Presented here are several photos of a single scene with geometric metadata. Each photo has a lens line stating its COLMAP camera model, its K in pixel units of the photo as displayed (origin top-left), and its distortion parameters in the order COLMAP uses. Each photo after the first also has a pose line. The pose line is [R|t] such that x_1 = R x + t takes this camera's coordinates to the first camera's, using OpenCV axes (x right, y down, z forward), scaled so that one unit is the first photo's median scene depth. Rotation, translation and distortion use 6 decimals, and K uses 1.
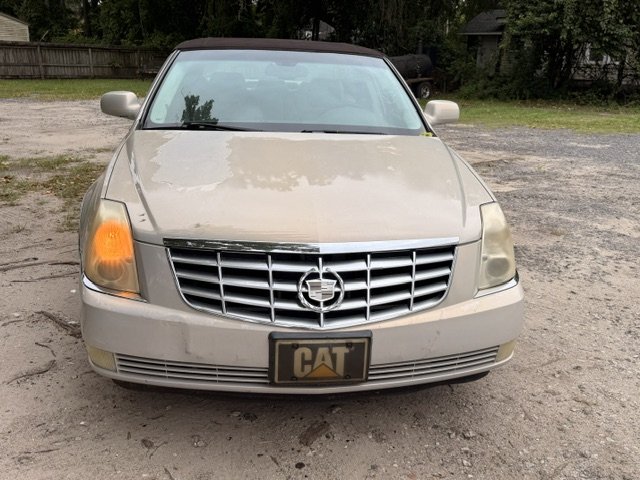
lens RADIAL K [[546.0, 0, 316.0], [0, 546.0, 234.1], [0, 0, 1]] dist [0.054178, -0.037071]
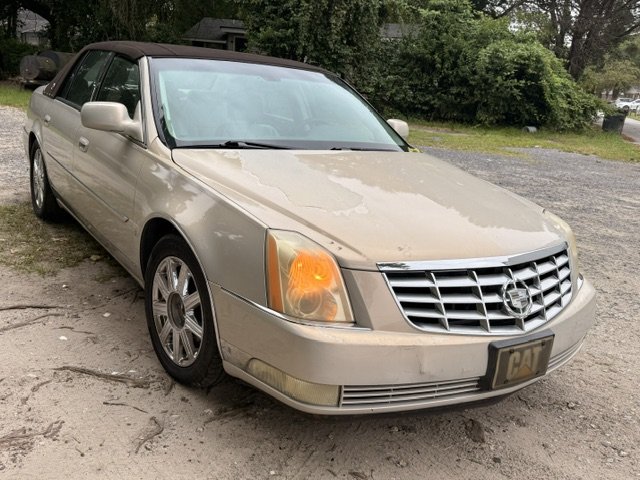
lens RADIAL K [[546.0, 0, 318.1], [0, 546.0, 240.2], [0, 0, 1]] dist [0.054178, -0.037071]
pose [[0.908732, -0.070551, 0.411374, -0.789151], [0.070150, 0.997407, 0.016094, -0.060234], [-0.411443, 0.014232, 0.911324, 0.141471]]
